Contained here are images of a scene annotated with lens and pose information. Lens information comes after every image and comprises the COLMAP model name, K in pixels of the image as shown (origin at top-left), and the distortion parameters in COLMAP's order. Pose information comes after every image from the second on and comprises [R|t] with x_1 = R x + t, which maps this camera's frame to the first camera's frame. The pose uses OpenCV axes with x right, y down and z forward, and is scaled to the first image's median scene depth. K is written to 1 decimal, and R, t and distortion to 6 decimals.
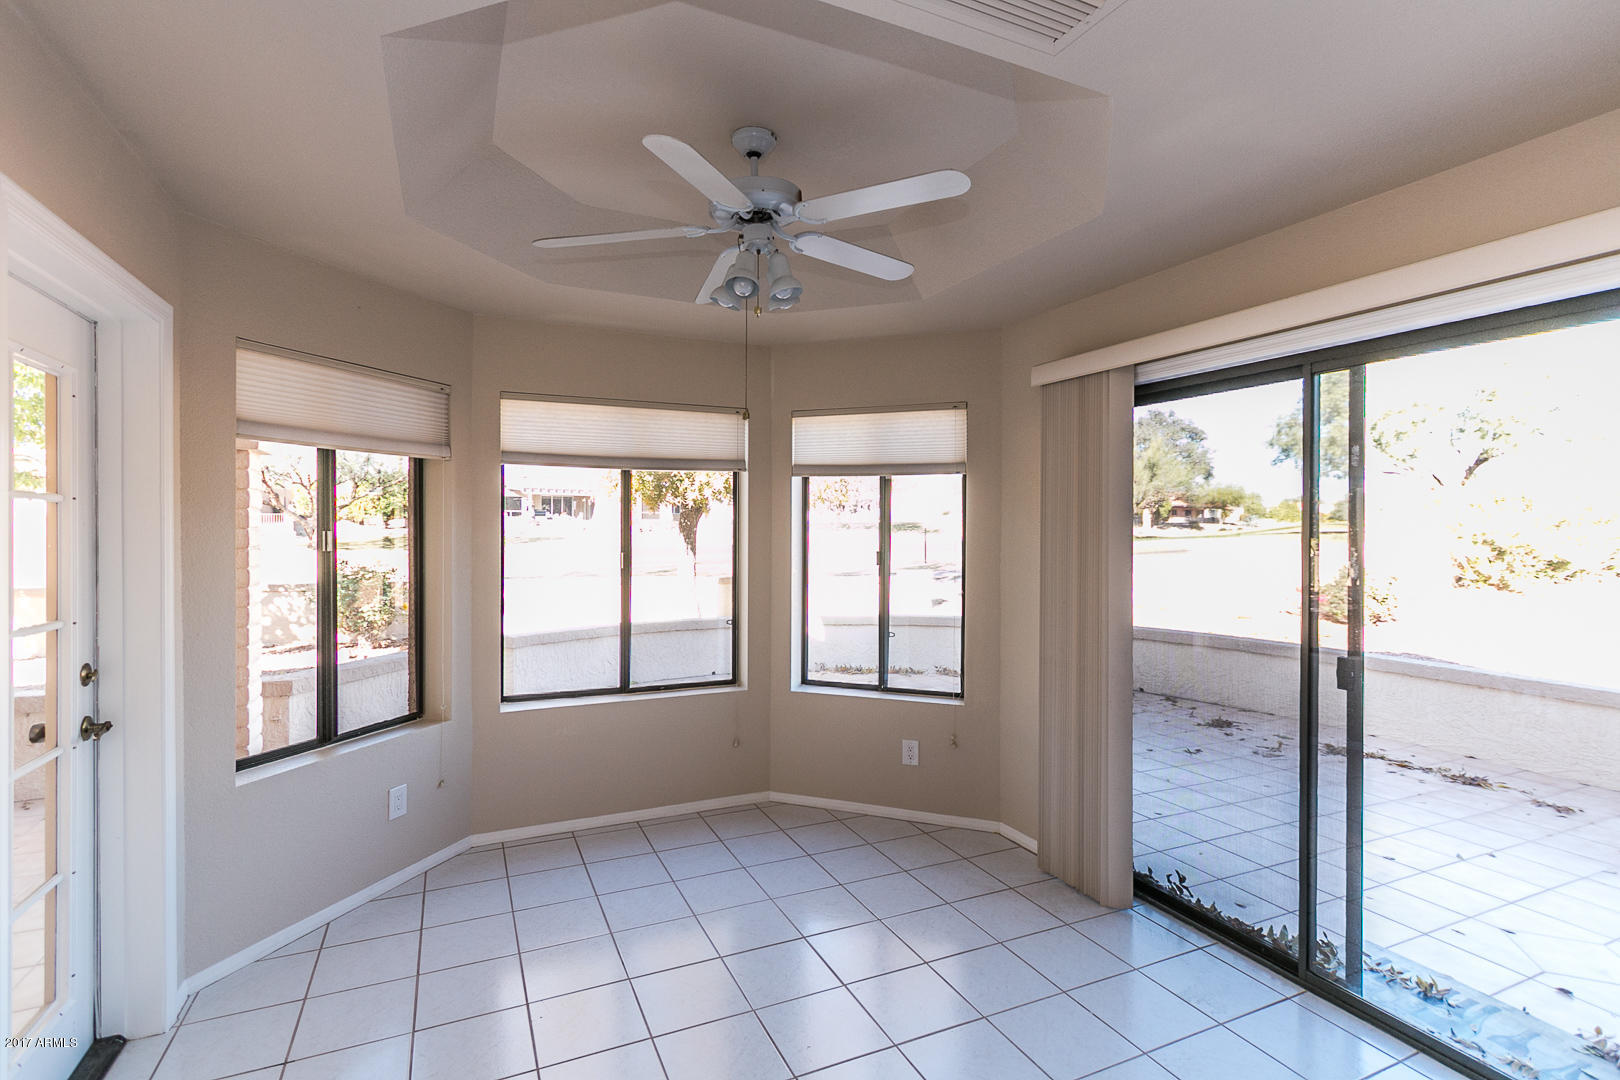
lens RADIAL K [[749.4, 0, 758.7], [0, 749.4, 531.3], [0, 0, 1]] dist [0.000748, 0.000464]
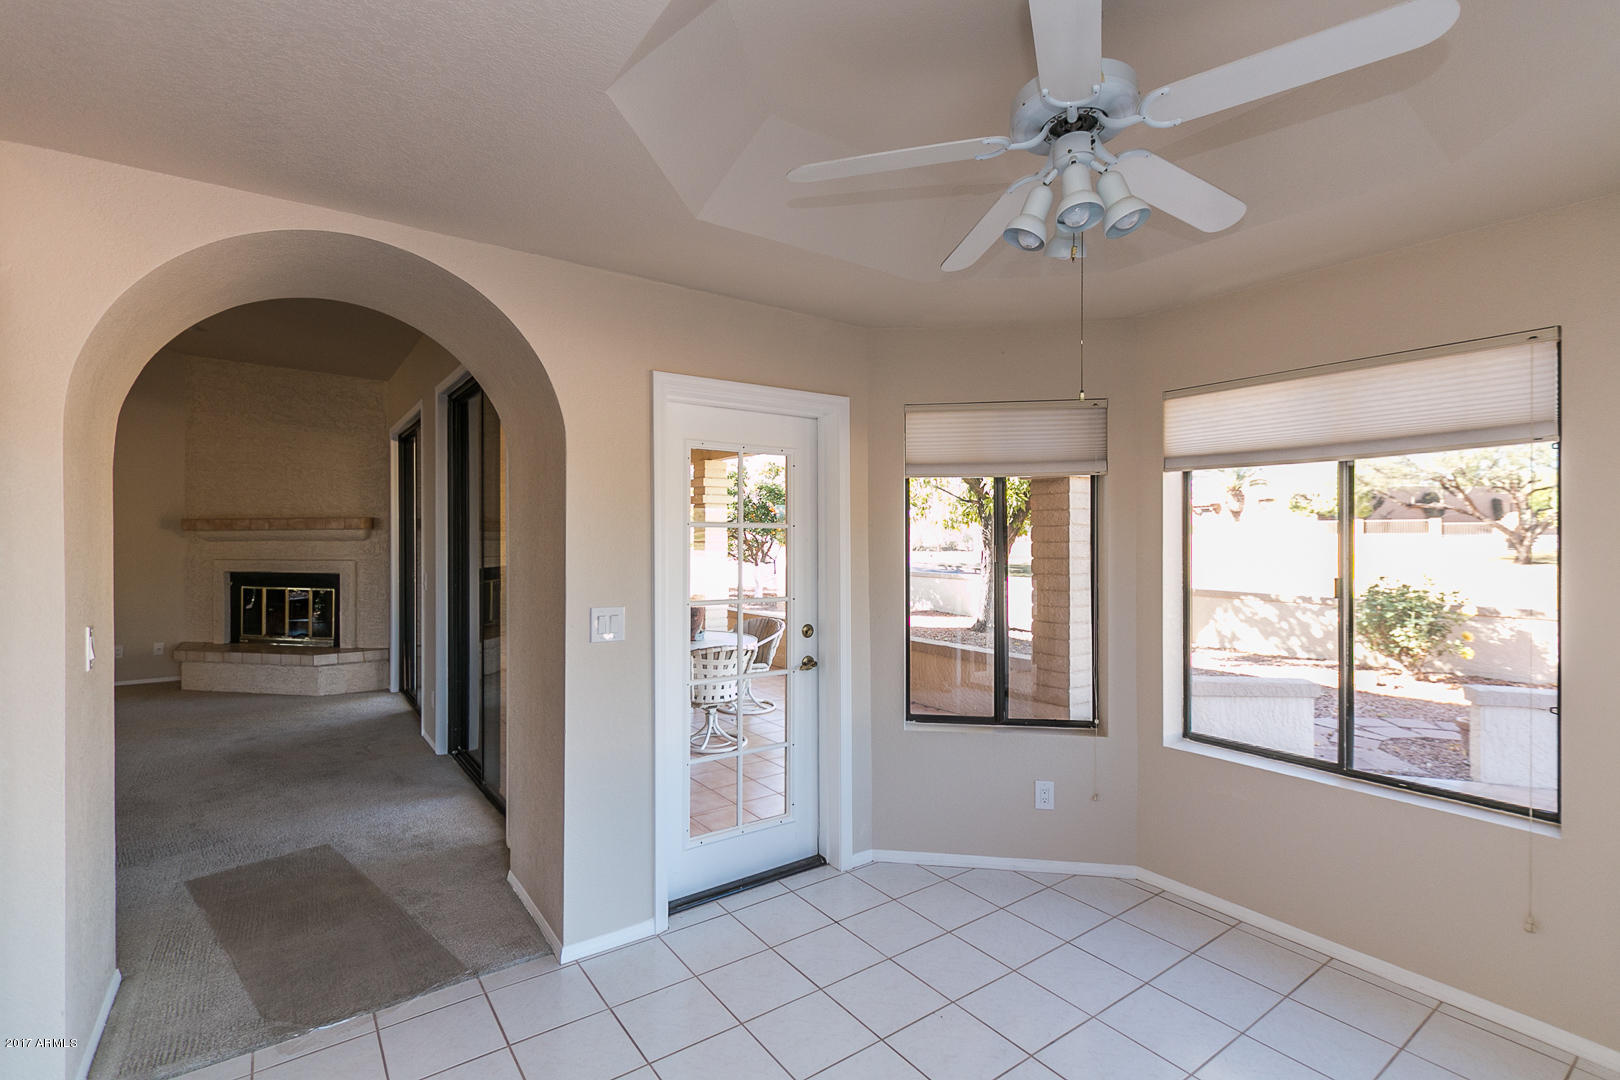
lens RADIAL K [[749.4, 0, 804.8], [0, 749.4, 538.9], [0, 0, 1]] dist [0.000748, 0.000464]
pose [[0.228635, 0.003192, -0.973507, 0.505871], [-0.003823, 0.999990, 0.002381, -0.011476], [0.973505, 0.003177, 0.228645, 0.428412]]
